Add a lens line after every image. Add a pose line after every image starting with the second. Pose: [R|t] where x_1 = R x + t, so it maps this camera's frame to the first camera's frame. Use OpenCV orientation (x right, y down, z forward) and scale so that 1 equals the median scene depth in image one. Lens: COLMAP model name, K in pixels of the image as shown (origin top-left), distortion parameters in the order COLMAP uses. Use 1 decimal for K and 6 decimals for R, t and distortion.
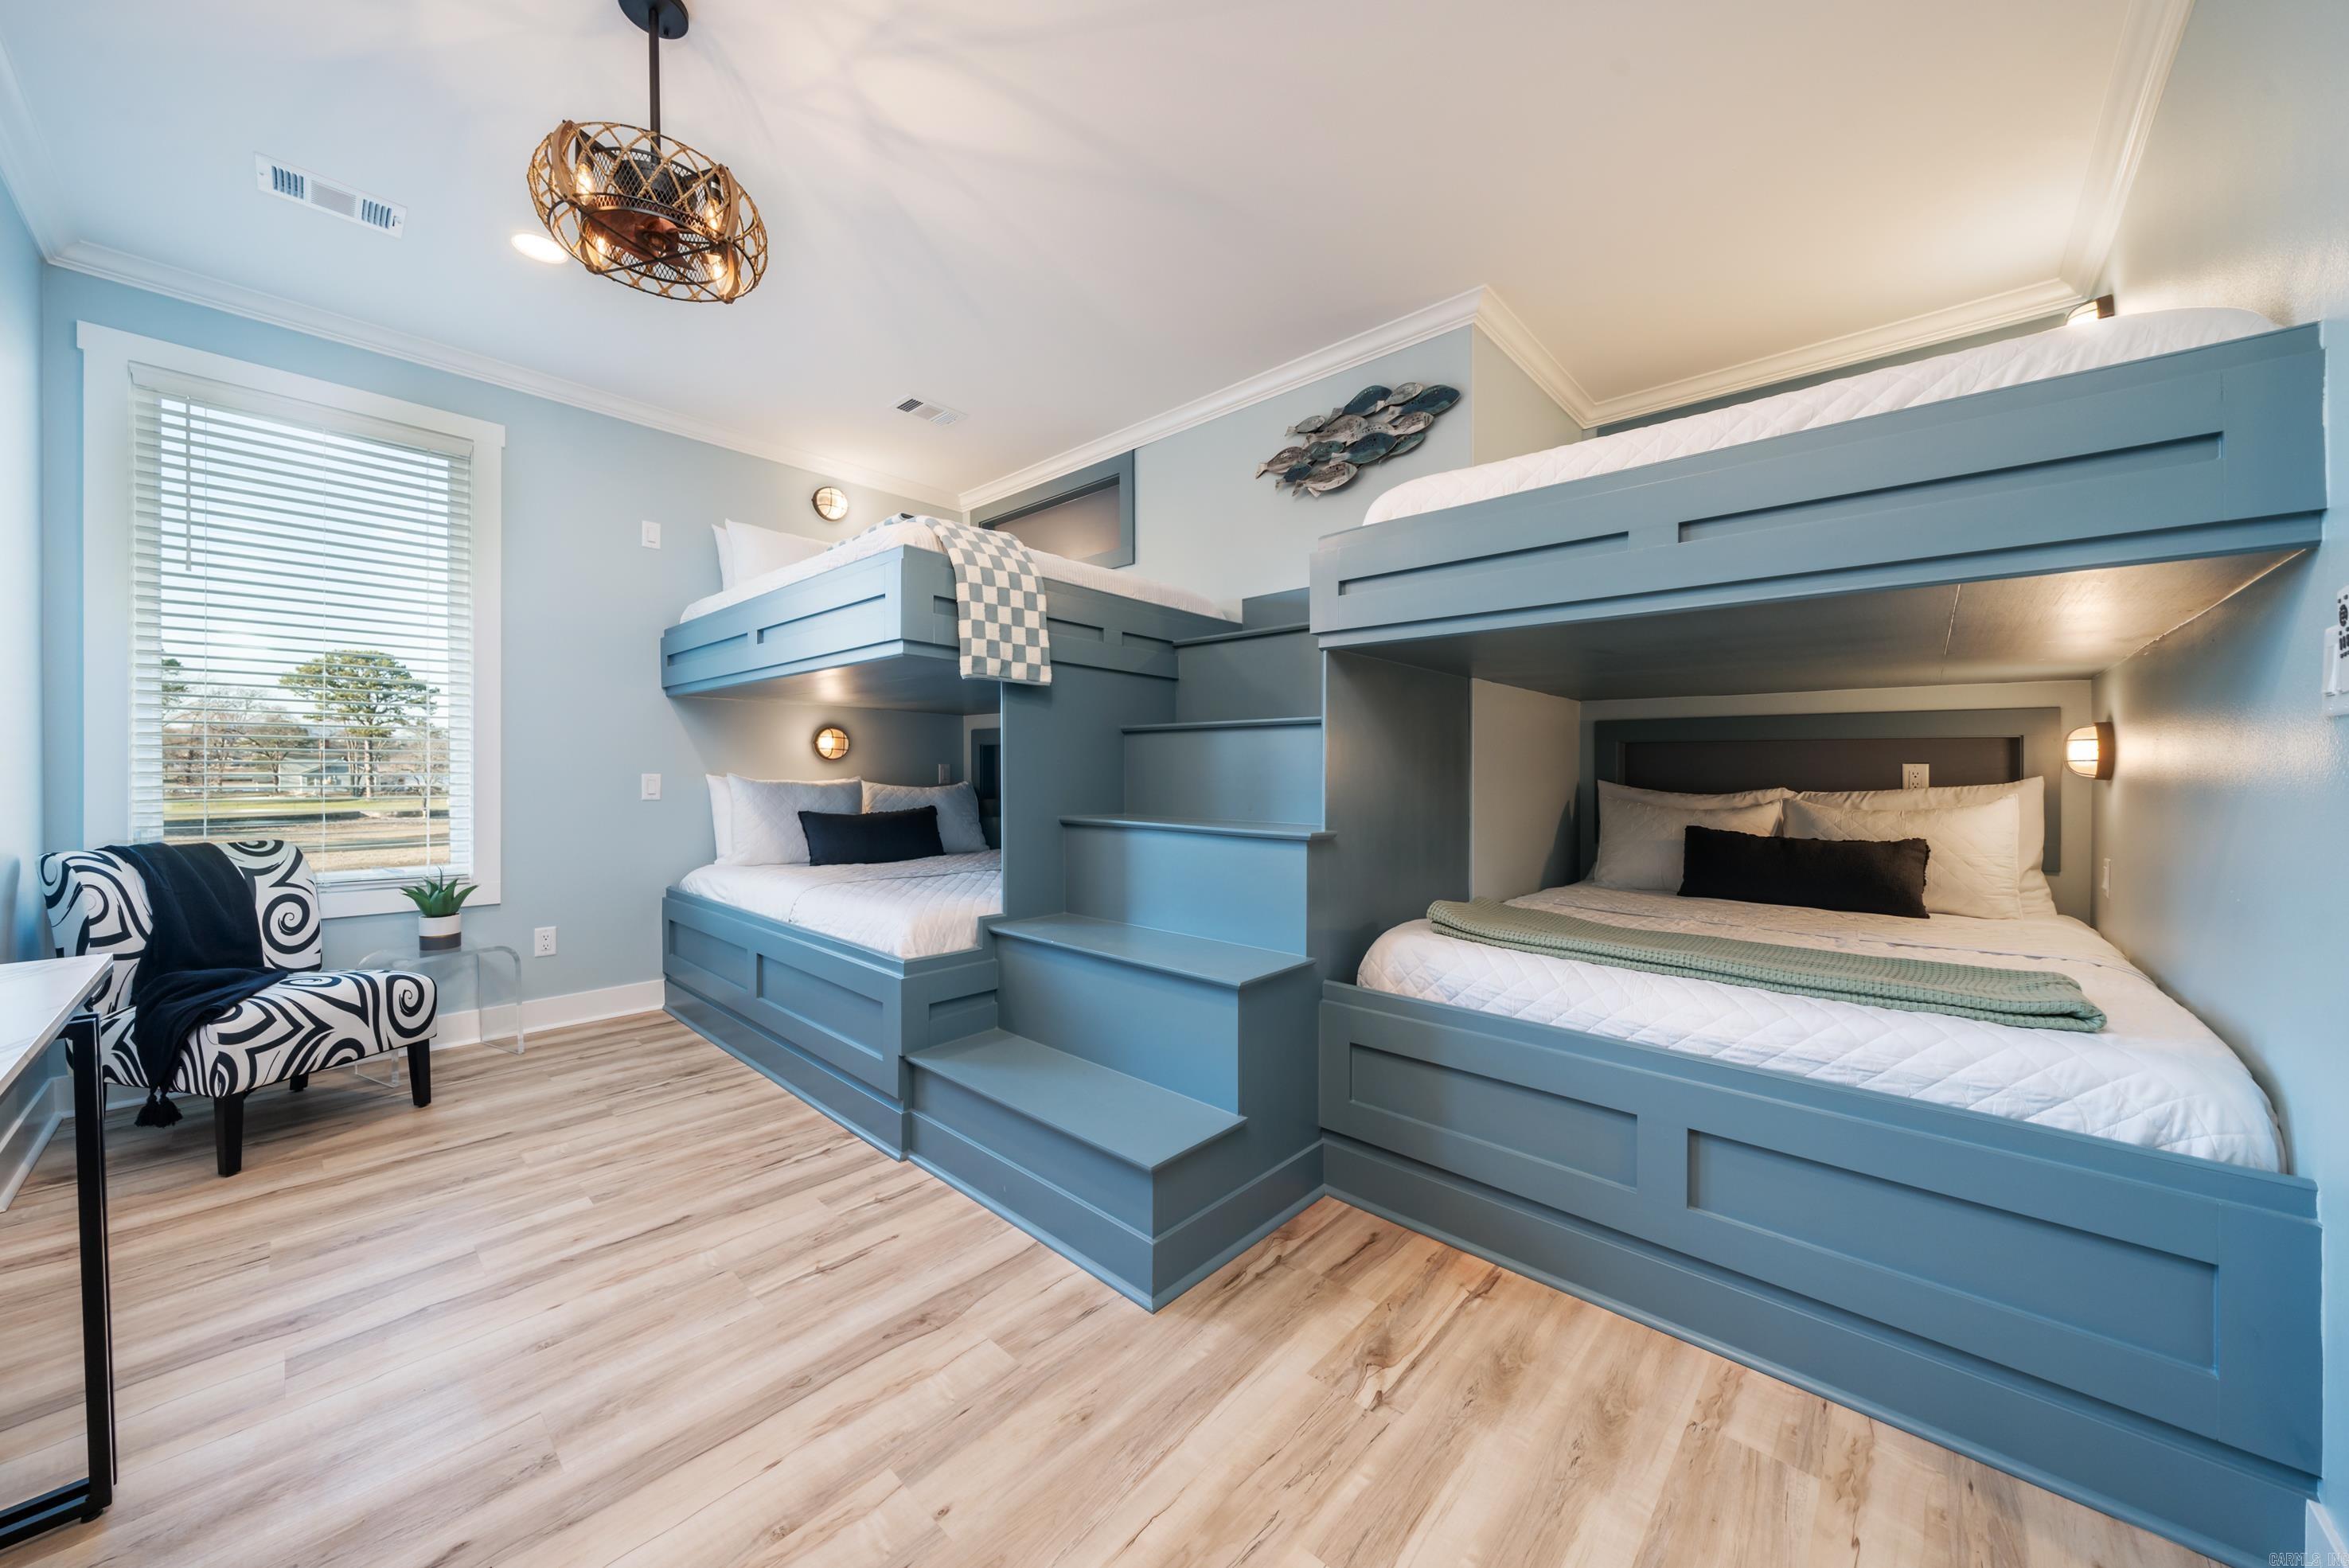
lens RADIAL K [[821.2, 0, 1183.4], [0, 821.2, 787.0], [0, 0, 1]] dist [-0.001389, -0.000218]
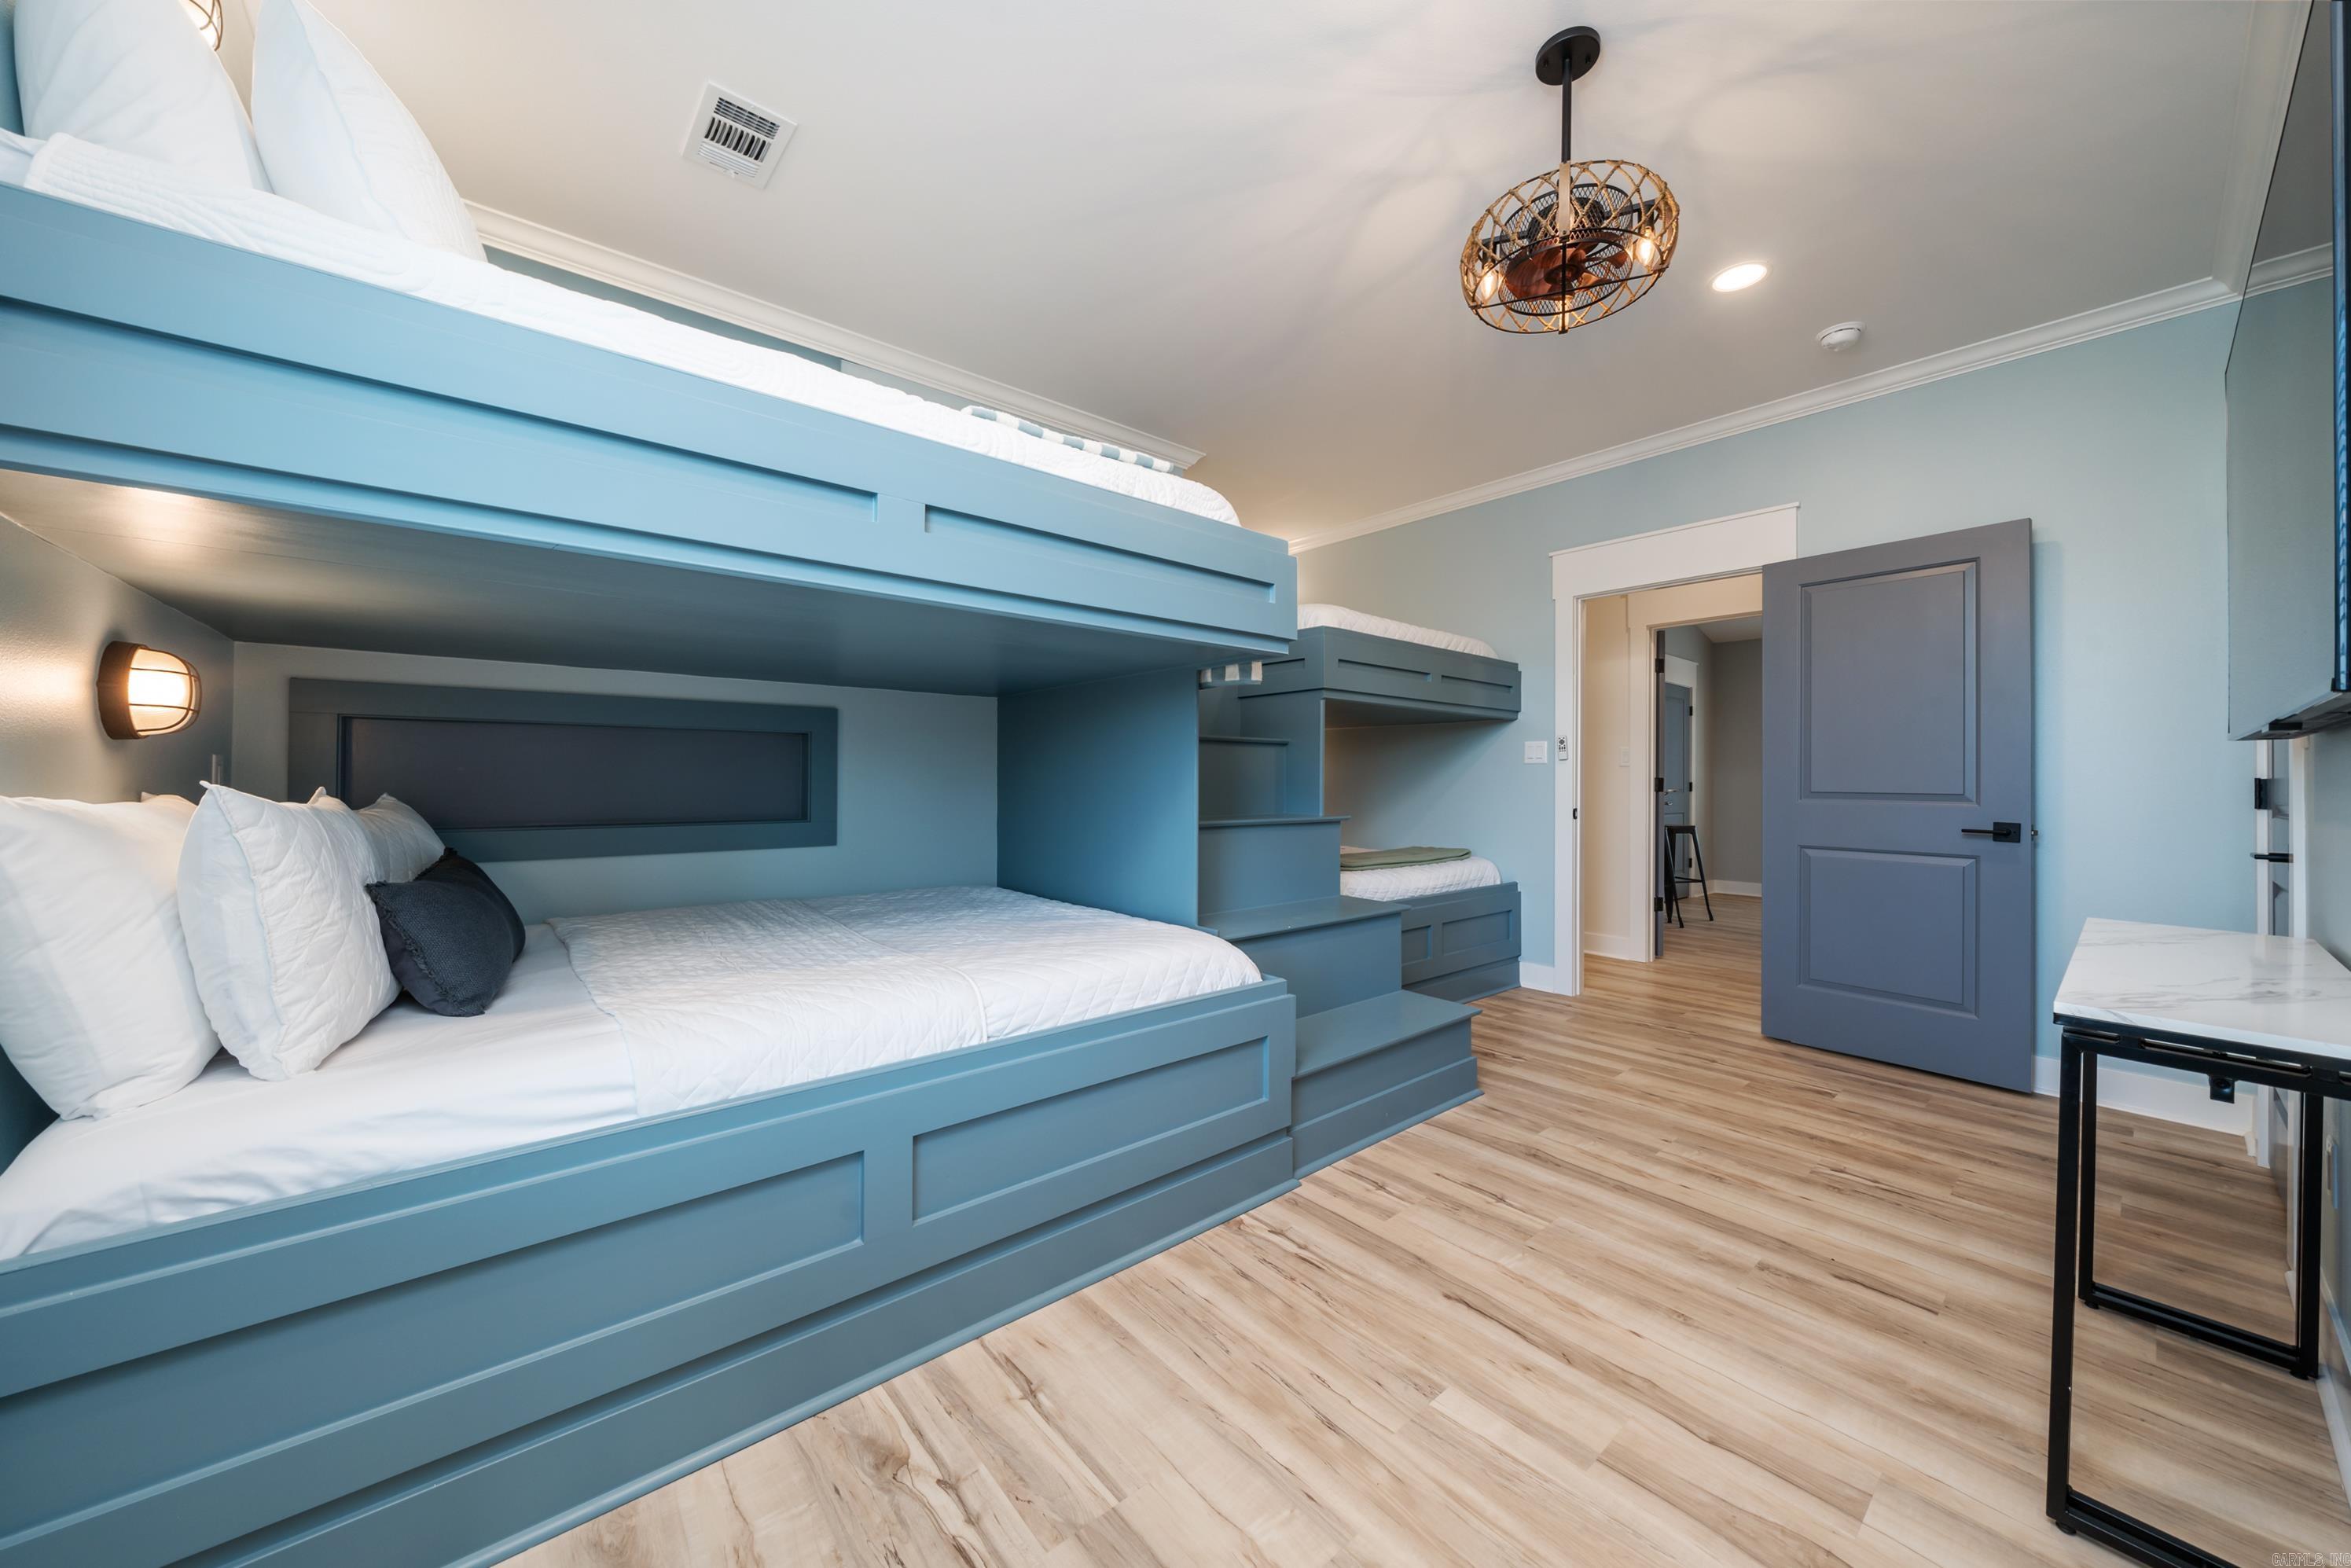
lens RADIAL K [[821.9, 0, 1173.3], [0, 821.9, 778.5], [0, 0, 1]] dist [-0.001389, -0.000218]
pose [[0.132383, -0.007948, 0.991167, -1.510920], [0.011285, 0.999915, 0.006511, -0.015305], [-0.991134, 0.010323, 0.132462, 1.192086]]
